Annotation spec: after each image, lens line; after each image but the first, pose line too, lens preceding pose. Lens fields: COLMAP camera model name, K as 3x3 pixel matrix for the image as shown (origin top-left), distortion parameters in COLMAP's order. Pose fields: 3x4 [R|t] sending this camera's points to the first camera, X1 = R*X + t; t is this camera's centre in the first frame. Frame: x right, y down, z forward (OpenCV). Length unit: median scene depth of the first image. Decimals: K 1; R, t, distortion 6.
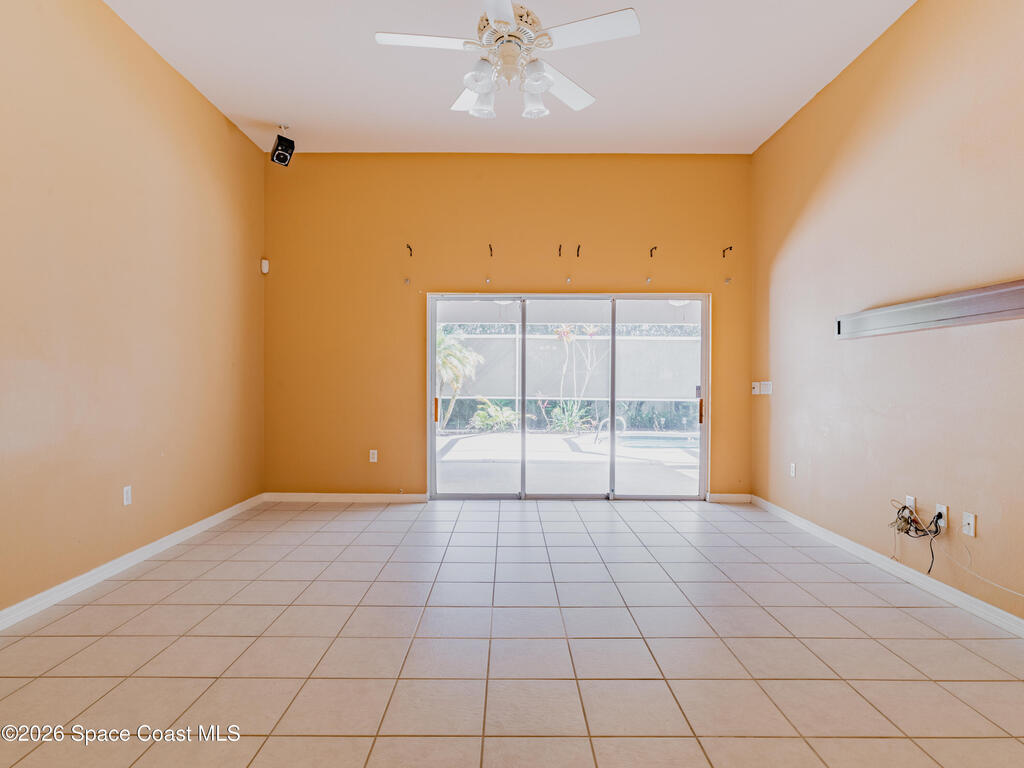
lens RADIAL K [[552.7, 0, 510.8], [0, 552.7, 384.6], [0, 0, 1]] dist [0.000441, 0.006264]
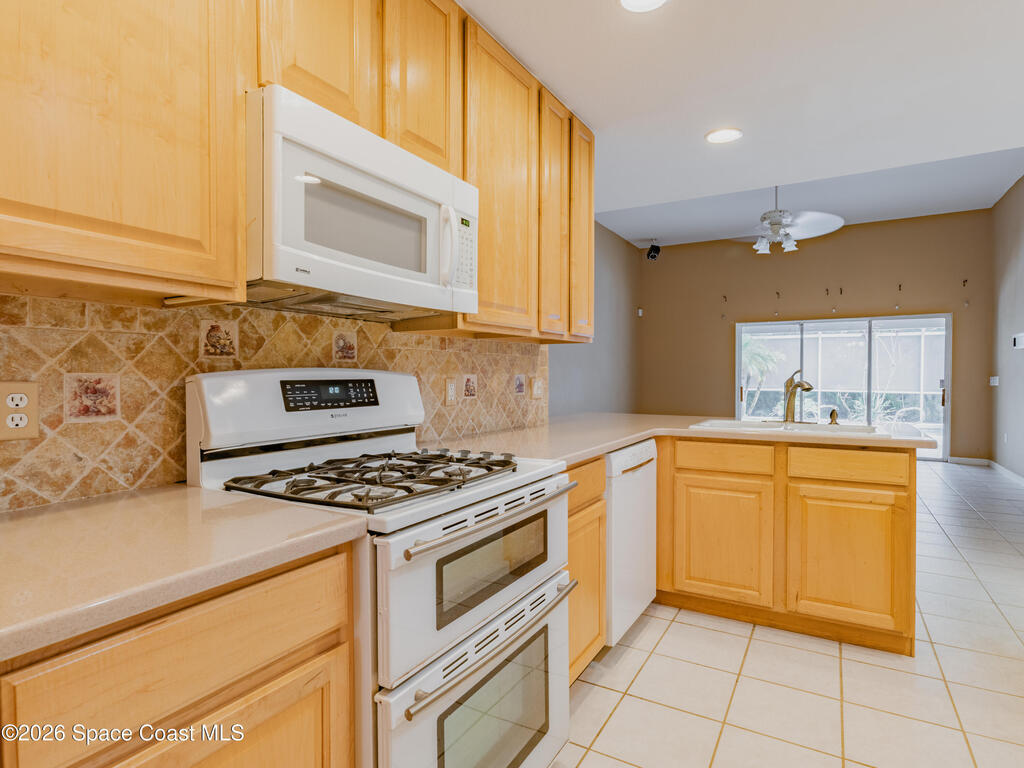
lens RADIAL K [[552.7, 0, 529.6], [0, 552.7, 383.5], [0, 0, 1]] dist [0.000441, 0.006264]
pose [[0.876230, 0.002339, -0.481888, 0.101422], [0.002094, 0.999960, 0.008662, -0.001742], [0.481889, -0.008599, 0.876190, -0.719687]]
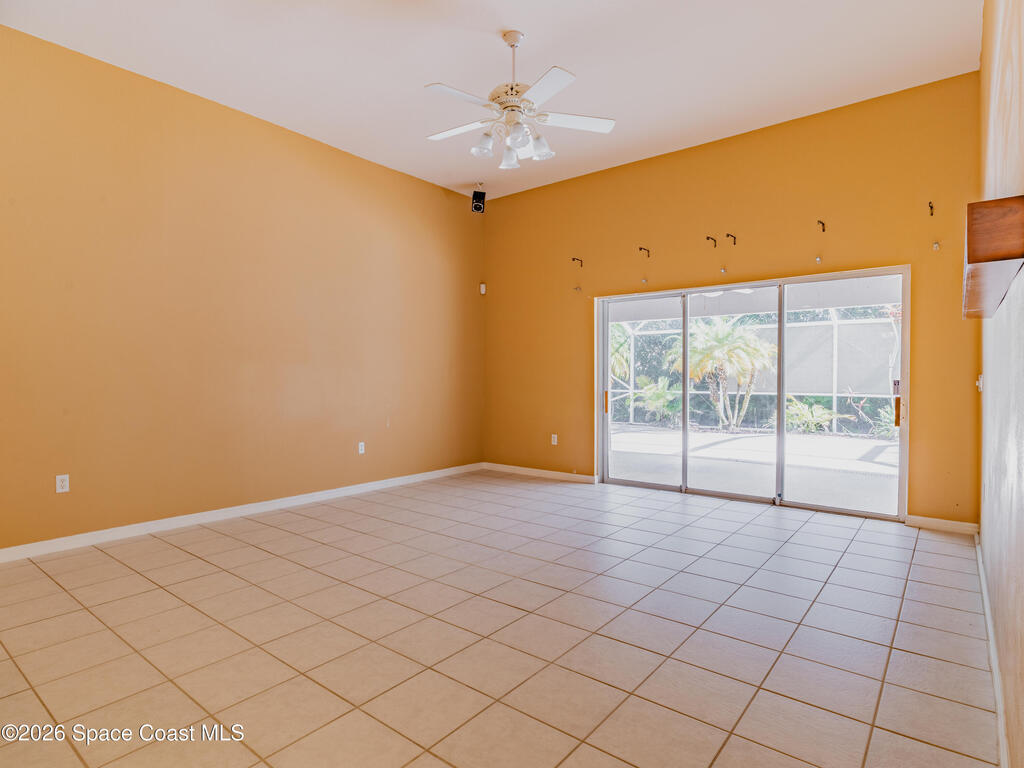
lens RADIAL K [[552.7, 0, 489.8], [0, 552.7, 389.6], [0, 0, 1]] dist [0.000441, 0.006264]
pose [[0.771982, 0.010380, -0.635559, 0.393648], [0.000962, 0.999846, 0.017498, 0.001101], [0.635643, -0.014119, 0.771854, -0.003823]]
